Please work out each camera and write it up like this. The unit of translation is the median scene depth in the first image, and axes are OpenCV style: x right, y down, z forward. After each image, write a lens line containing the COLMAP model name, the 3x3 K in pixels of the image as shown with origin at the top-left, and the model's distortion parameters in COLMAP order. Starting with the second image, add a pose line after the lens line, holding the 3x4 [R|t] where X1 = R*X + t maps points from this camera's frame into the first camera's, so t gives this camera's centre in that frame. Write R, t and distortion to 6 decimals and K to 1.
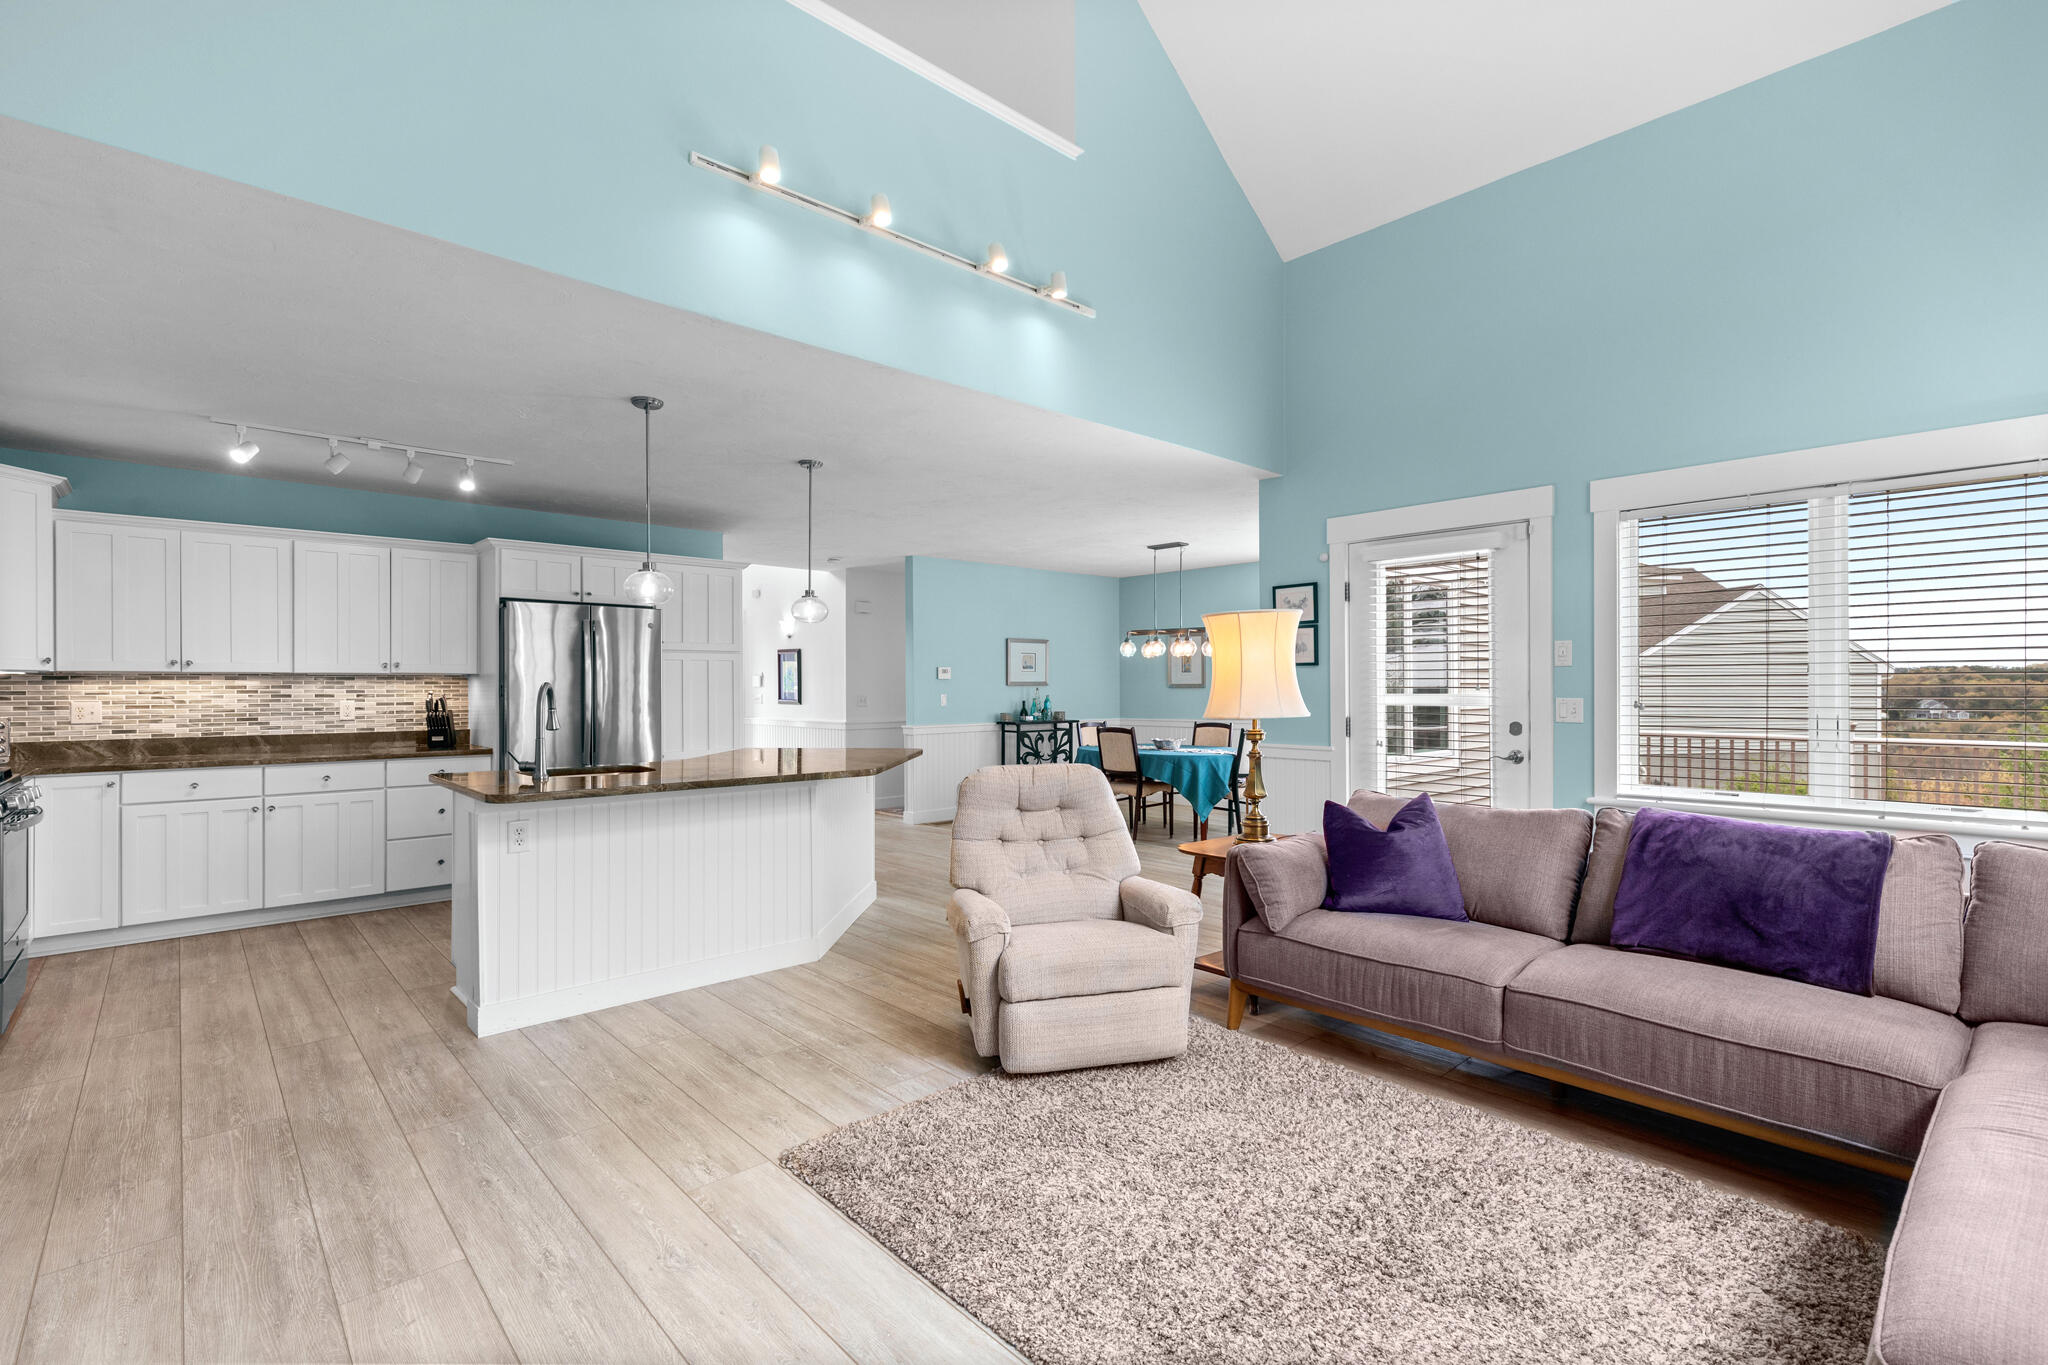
lens RADIAL K [[922.9, 0, 1036.6], [0, 922.9, 684.9], [0, 0, 1]] dist [0.005079, 0.000670]
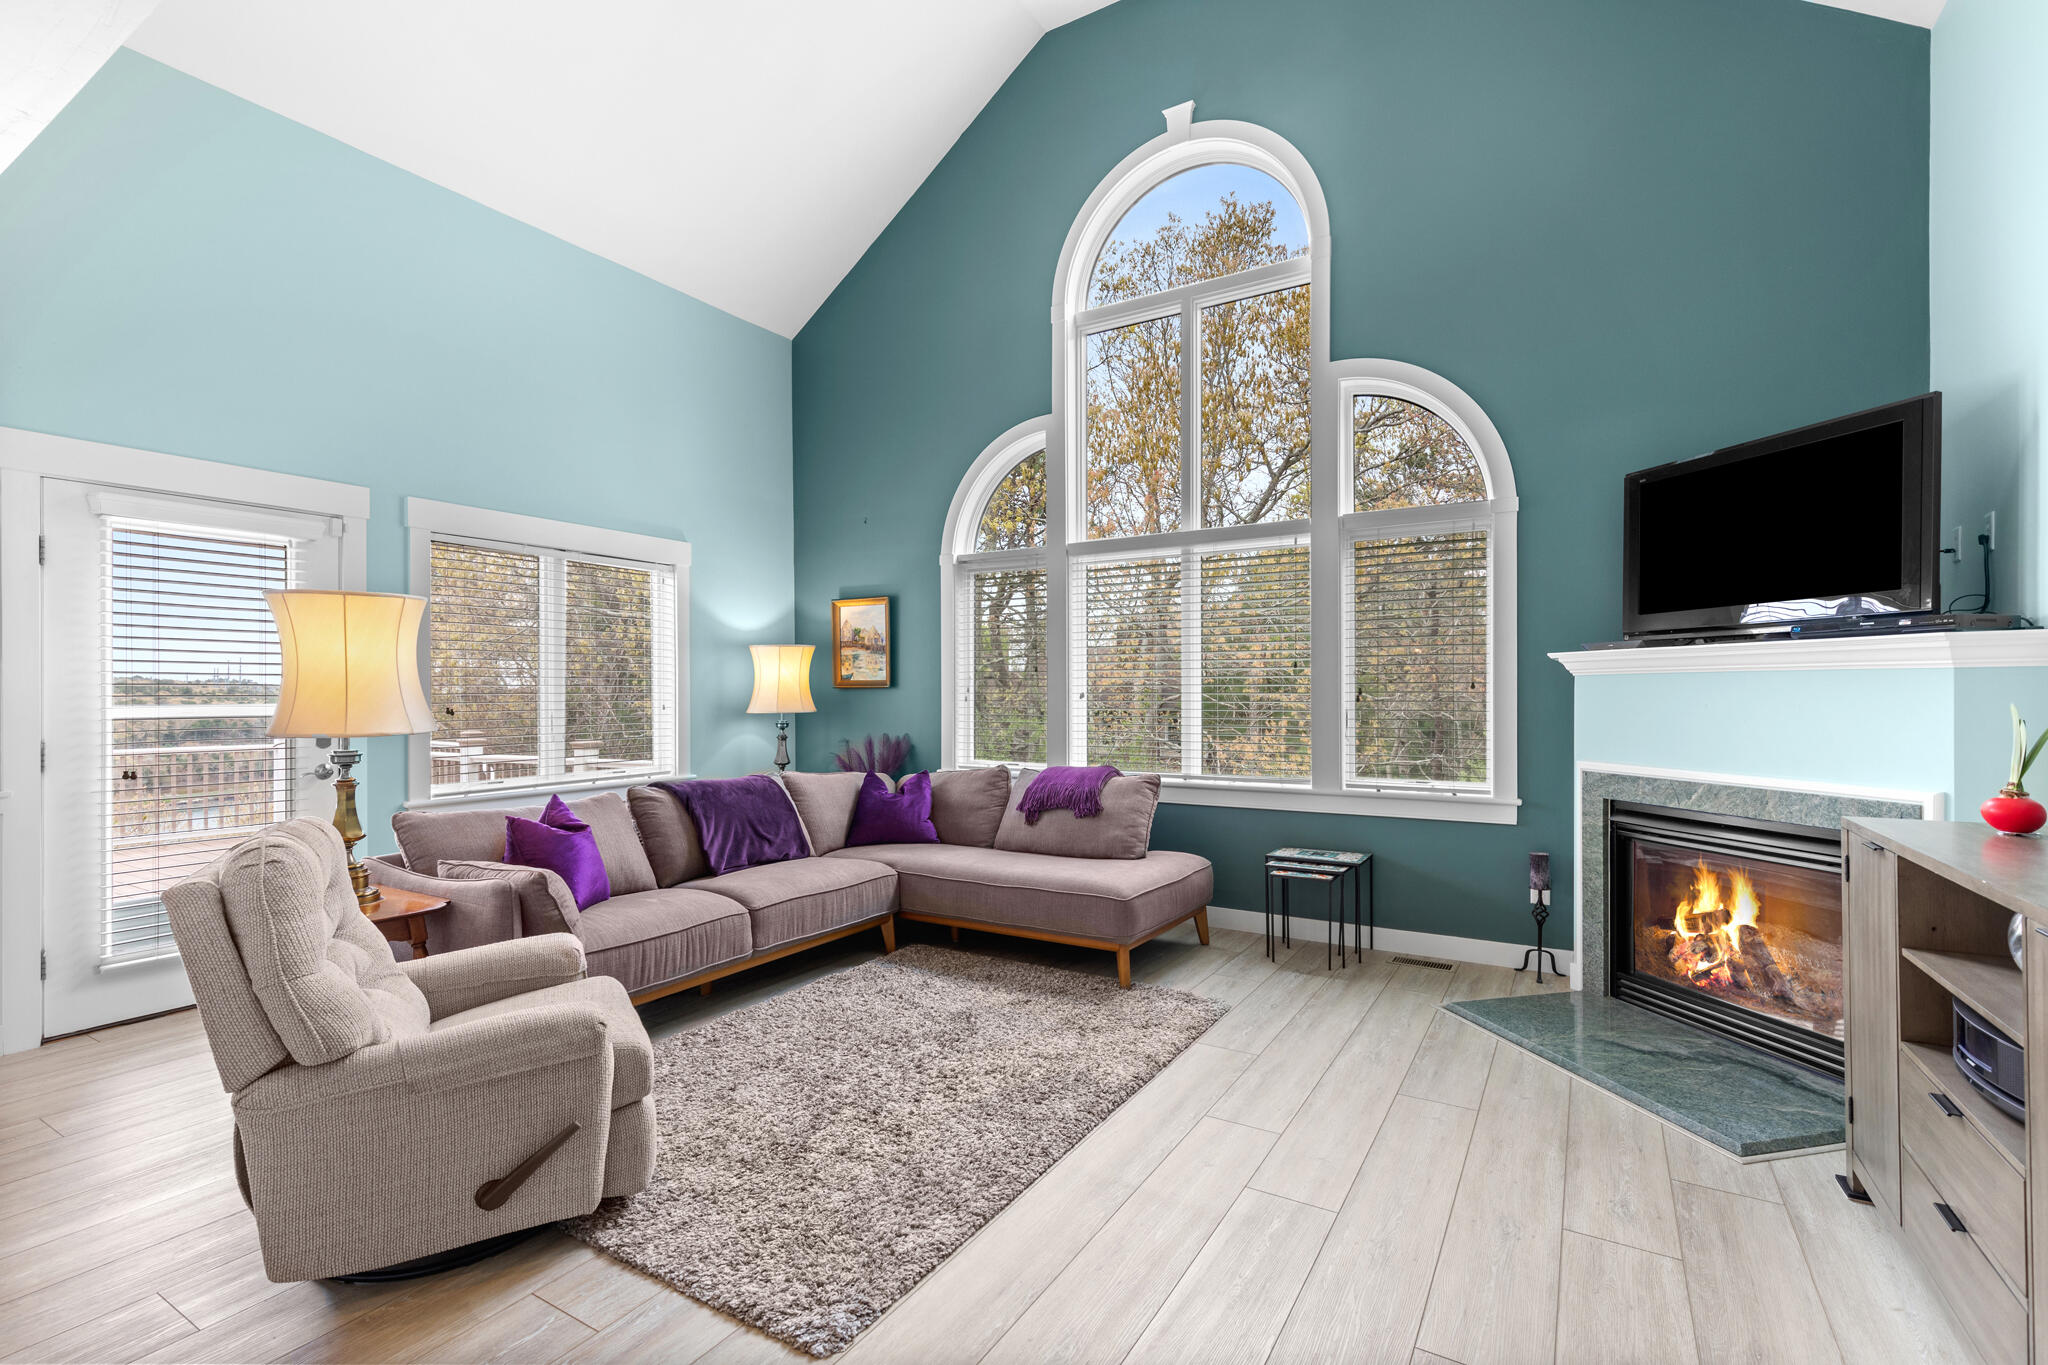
lens RADIAL K [[922.9, 0, 1036.6], [0, 922.9, 684.9], [0, 0, 1]] dist [0.005079, 0.000670]
pose [[-0.278000, 0.013113, 0.960491, -0.466550], [0.005528, 0.999912, -0.012051, 0.004989], [-0.960565, 0.001959, -0.278048, 0.483525]]
